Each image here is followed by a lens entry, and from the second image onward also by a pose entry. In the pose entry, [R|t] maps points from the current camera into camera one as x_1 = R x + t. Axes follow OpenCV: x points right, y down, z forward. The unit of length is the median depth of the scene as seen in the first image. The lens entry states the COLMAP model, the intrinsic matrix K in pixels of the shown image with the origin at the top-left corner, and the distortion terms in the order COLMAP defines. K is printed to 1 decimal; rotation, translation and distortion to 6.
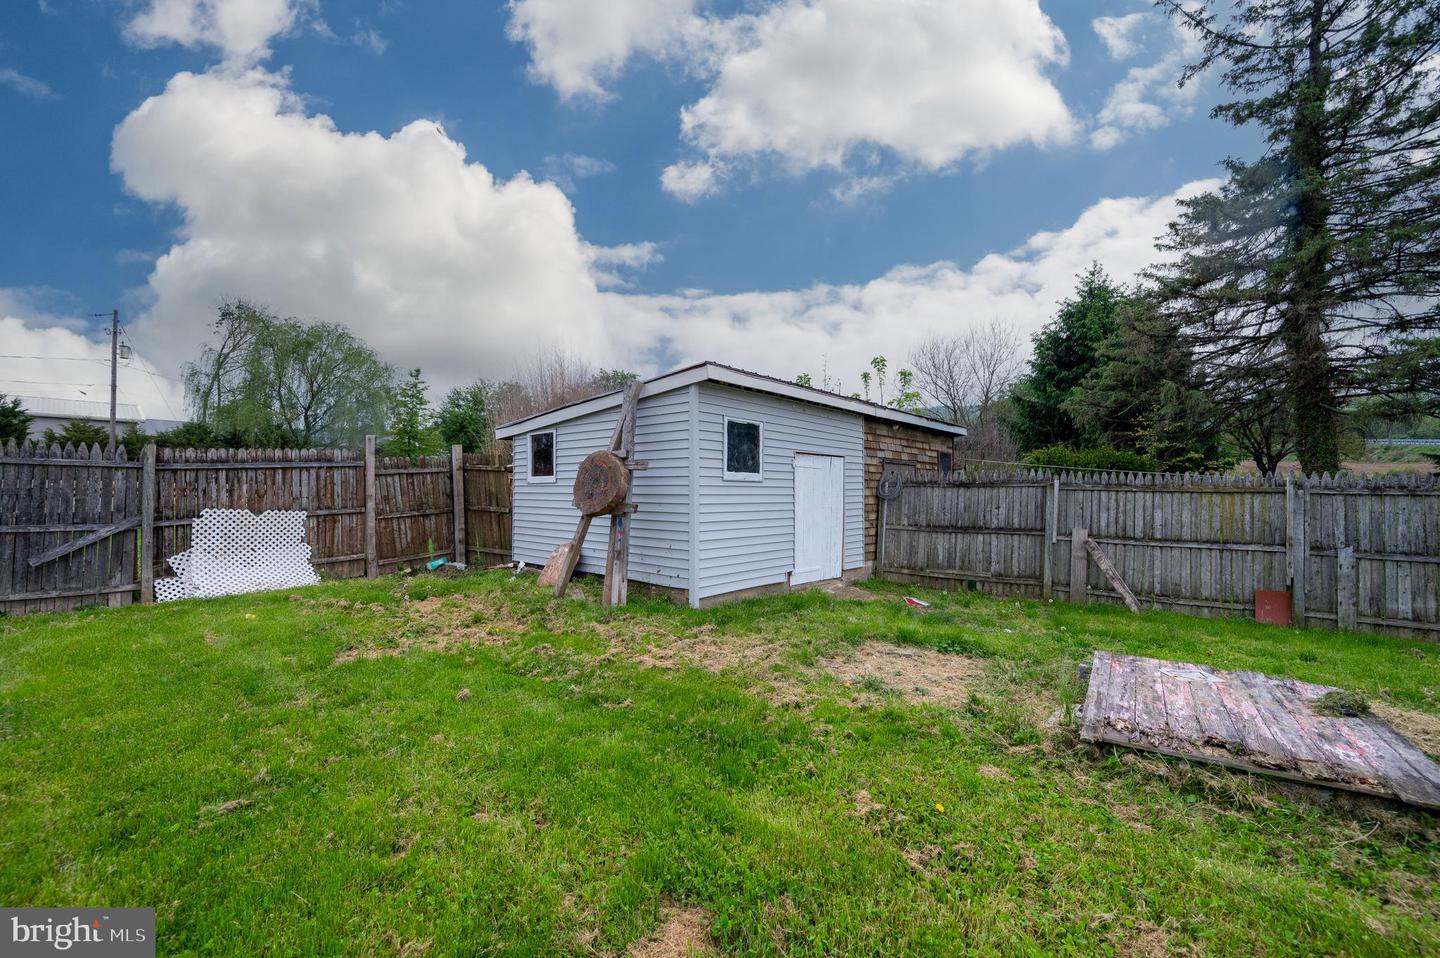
lens RADIAL K [[584.2, 0, 717.0], [0, 584.2, 480.8], [0, 0, 1]] dist [-0.000173, -0.000089]
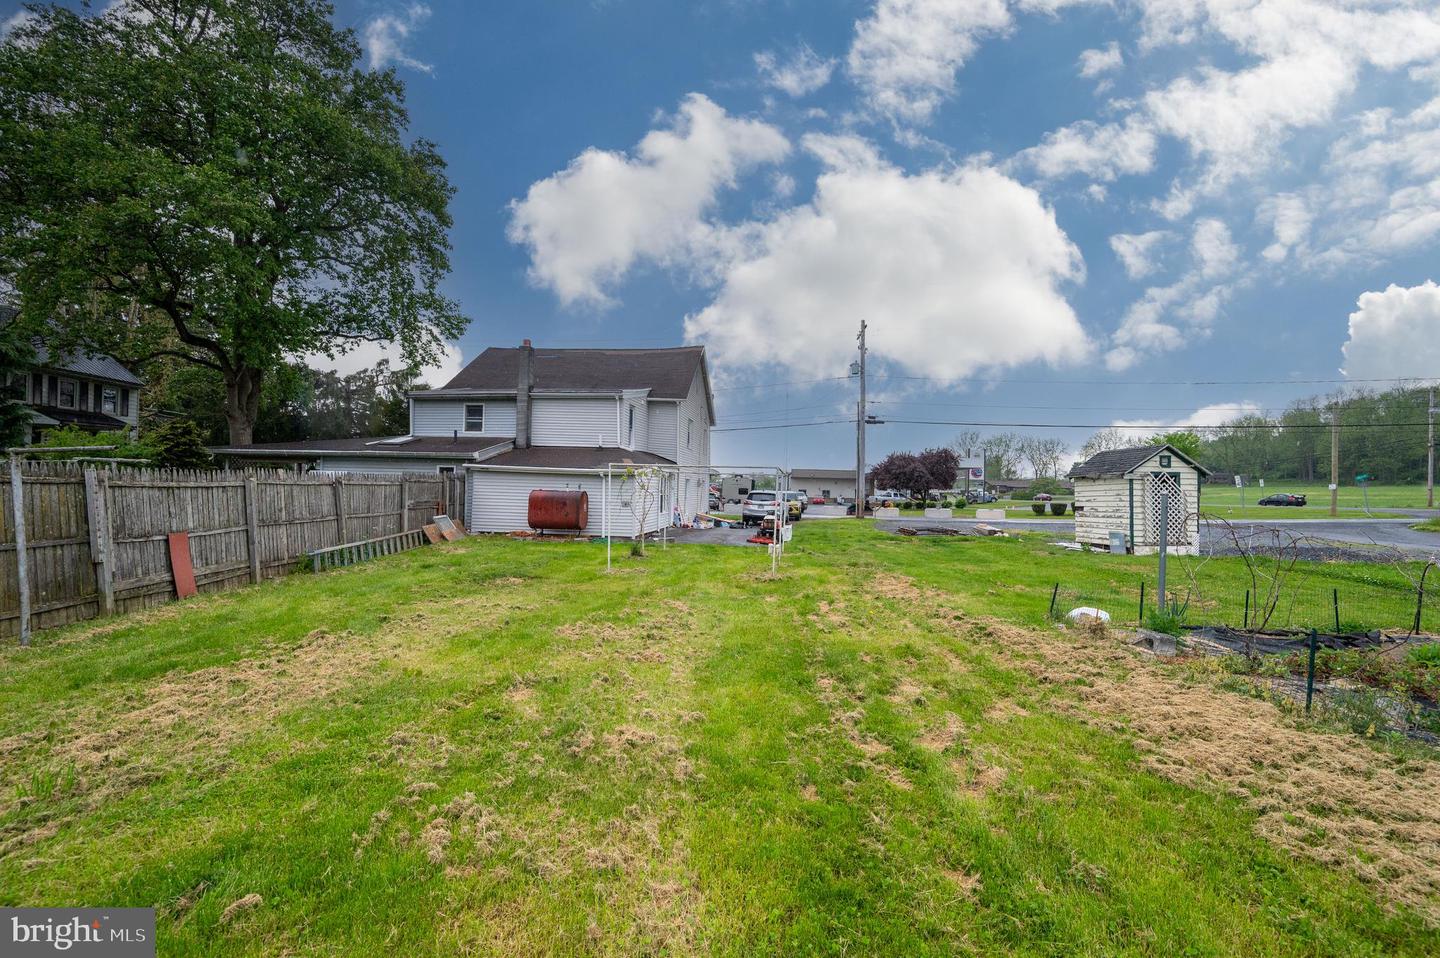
lens RADIAL K [[584.2, 0, 726.0], [0, 584.2, 479.8], [0, 0, 1]] dist [-0.000173, -0.000089]
pose [[0.999656, 0.026245, -0.000159, 0.014679], [-0.026245, 0.999655, -0.000632, -0.367968], [0.000142, 0.000636, 1.000000, 0.028224]]
